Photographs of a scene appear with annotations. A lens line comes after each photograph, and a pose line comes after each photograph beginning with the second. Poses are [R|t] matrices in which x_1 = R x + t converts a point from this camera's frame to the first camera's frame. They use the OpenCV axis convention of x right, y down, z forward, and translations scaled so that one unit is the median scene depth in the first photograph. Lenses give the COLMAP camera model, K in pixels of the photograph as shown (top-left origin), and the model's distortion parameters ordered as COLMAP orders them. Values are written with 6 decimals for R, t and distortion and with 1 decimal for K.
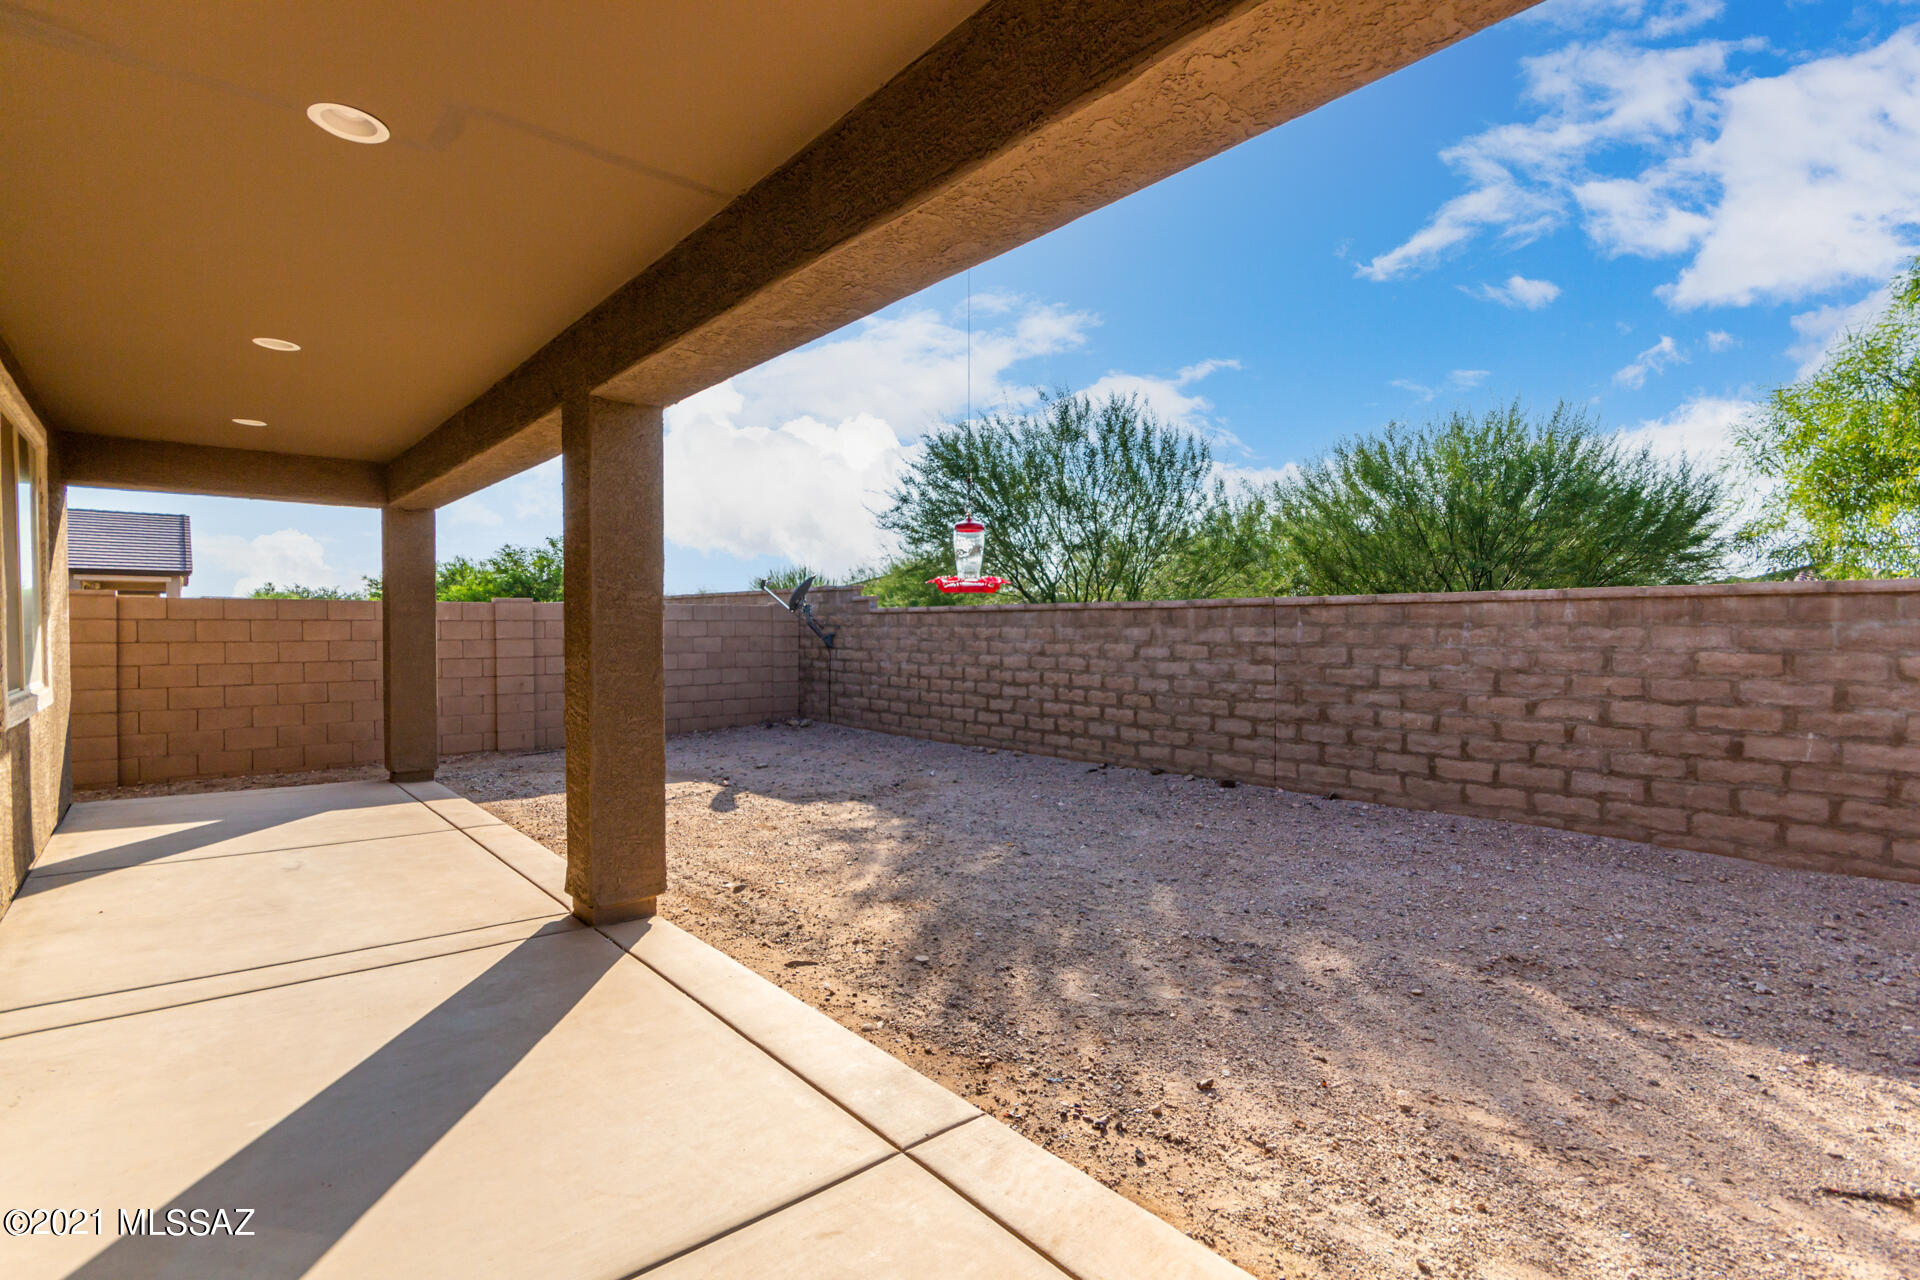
lens RADIAL K [[904.1, 0, 959.3], [0, 904.1, 632.9], [0, 0, 1]] dist [0.003710, 0.000831]
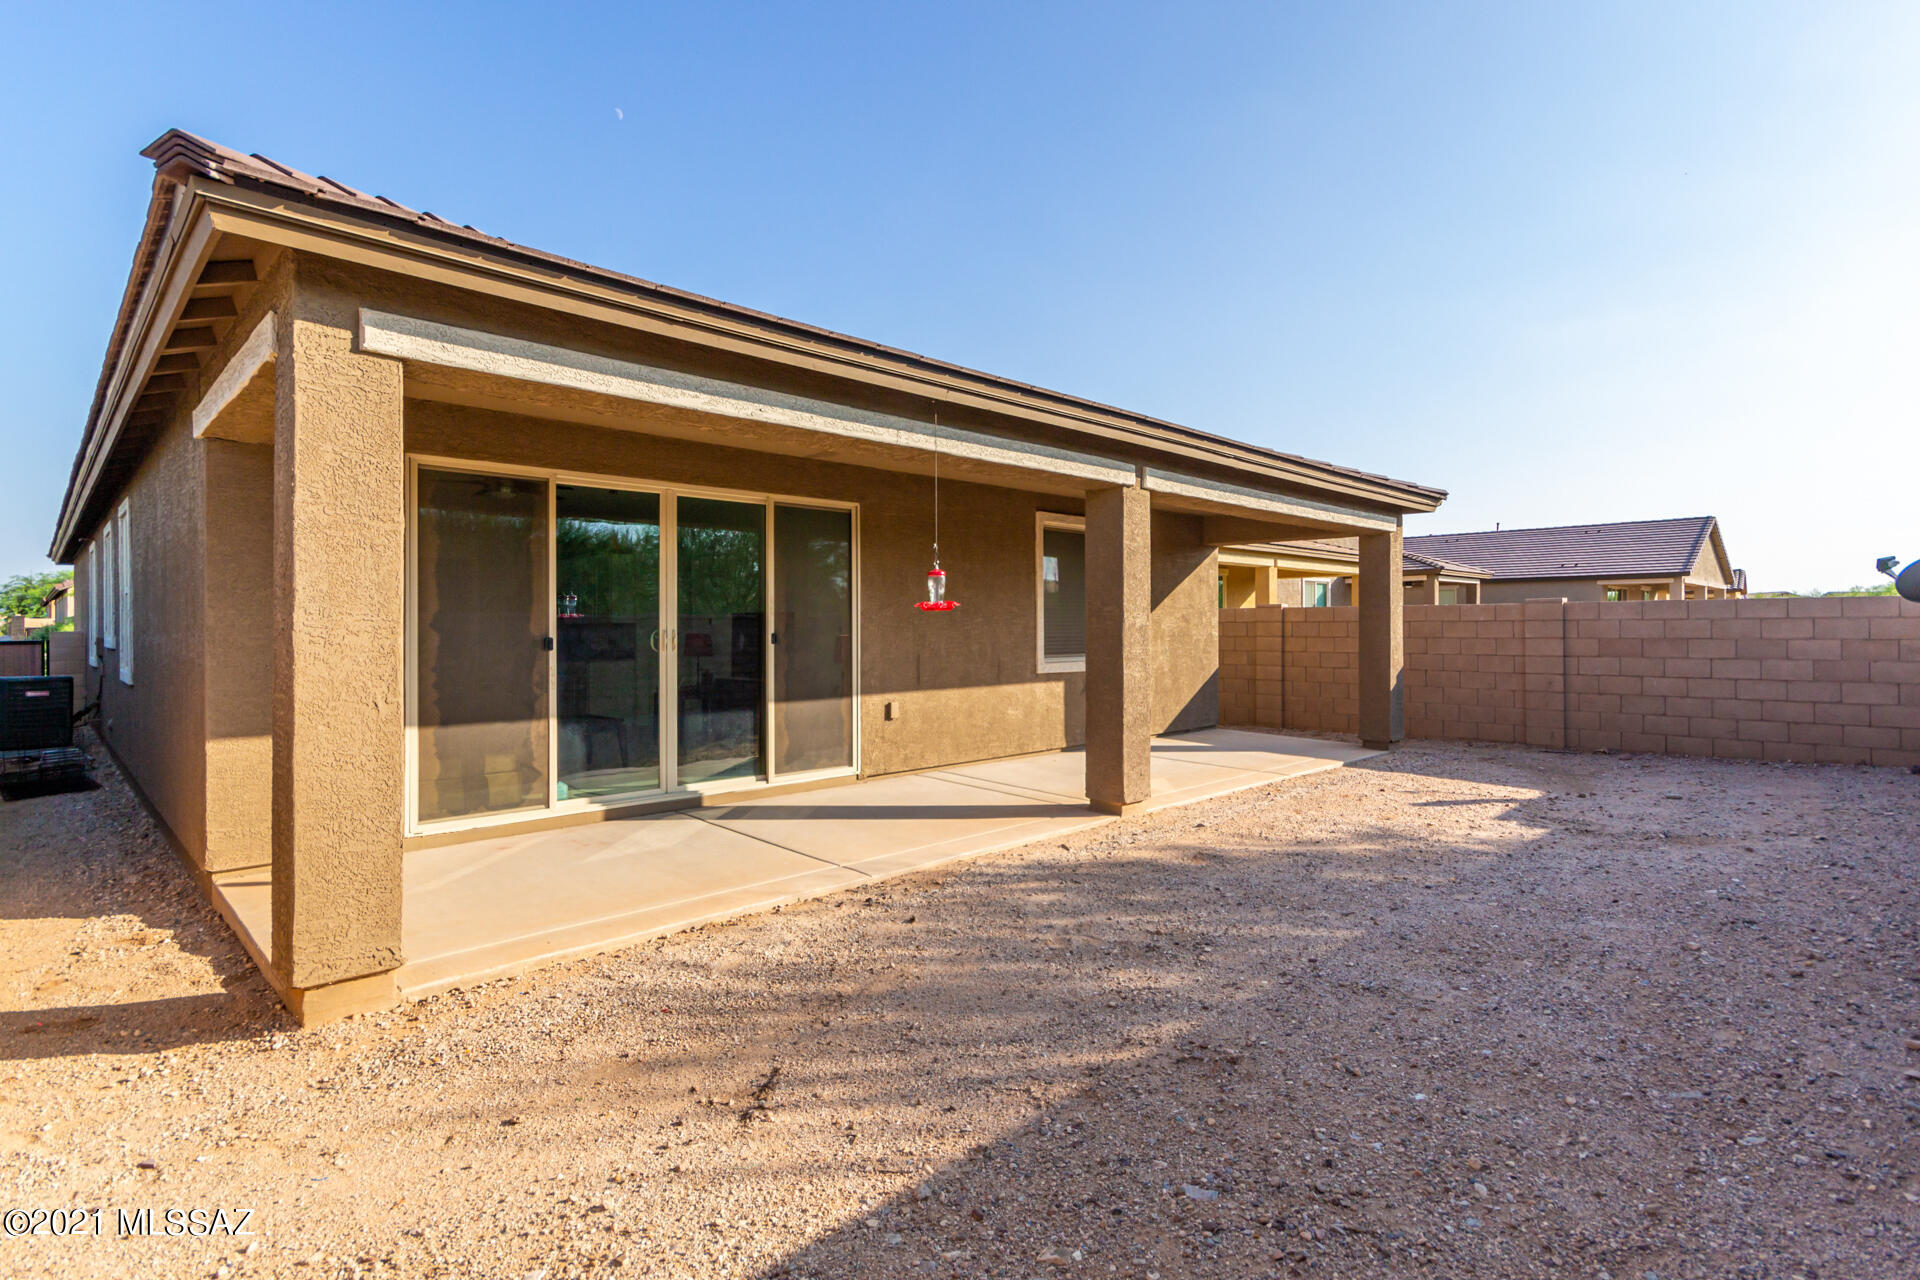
lens RADIAL K [[904.1, 0, 959.3], [0, 904.1, 632.9], [0, 0, 1]] dist [0.003710, 0.000831]
pose [[0.086594, 0.008301, -0.996209, 0.581511], [-0.004743, 0.999957, 0.007920, -0.005190], [0.996232, 0.004039, 0.086630, 0.297614]]
